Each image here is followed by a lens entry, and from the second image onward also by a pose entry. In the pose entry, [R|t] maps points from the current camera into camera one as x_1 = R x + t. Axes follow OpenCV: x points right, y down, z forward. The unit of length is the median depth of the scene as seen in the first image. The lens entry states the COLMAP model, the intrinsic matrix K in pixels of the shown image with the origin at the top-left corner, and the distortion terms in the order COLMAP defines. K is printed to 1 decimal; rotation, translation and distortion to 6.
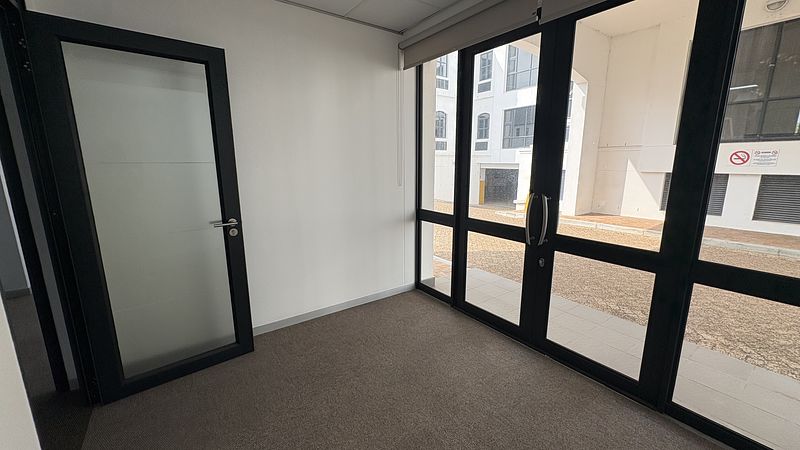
lens RADIAL K [[324.0, 0, 400.7], [0, 324.0, 224.5], [0, 0, 1]] dist [0.001816, 0.001365]
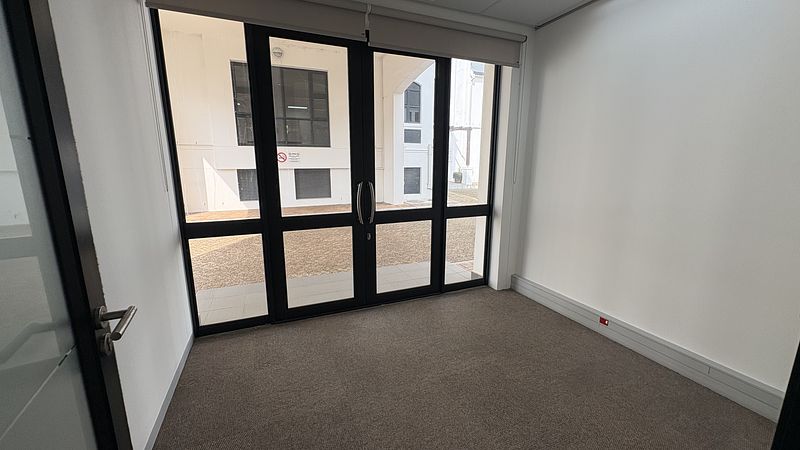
lens RADIAL K [[324.0, 0, 399.8], [0, 324.0, 223.0], [0, 0, 1]] dist [0.001816, 0.001365]
pose [[0.216525, -0.183226, 0.958929, -0.572523], [0.186942, 0.971836, 0.143481, -0.071292], [-0.958212, 0.148197, 0.244680, 0.446764]]
